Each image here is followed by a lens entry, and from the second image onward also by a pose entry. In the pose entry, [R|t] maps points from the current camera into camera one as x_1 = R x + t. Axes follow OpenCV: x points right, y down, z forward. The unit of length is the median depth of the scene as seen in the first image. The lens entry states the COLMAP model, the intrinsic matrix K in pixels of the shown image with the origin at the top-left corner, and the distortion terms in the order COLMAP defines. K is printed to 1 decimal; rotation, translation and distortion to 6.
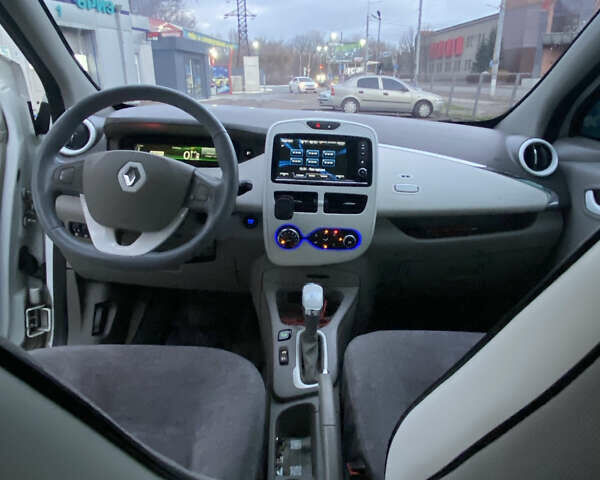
lens RADIAL K [[638.6, 0, 300.0], [0, 638.6, 240.0], [0, 0, 1]] dist [-0.013313, -0.027617]
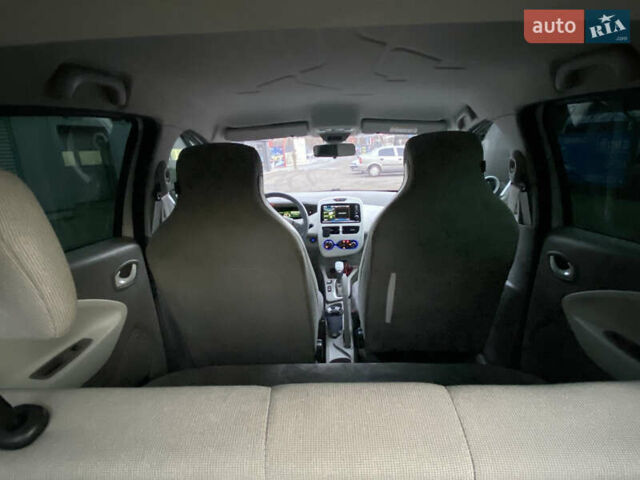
lens RADIAL K [[638.6, 0, 320.0], [0, 638.6, 240.0], [0, 0, 1]] dist [-0.000384, -0.000408]
pose [[0.997167, -0.061805, -0.042882, 0.055677], [0.058171, 0.994985, -0.081365, 0.178177], [0.047696, 0.078640, 0.995761, -1.491121]]
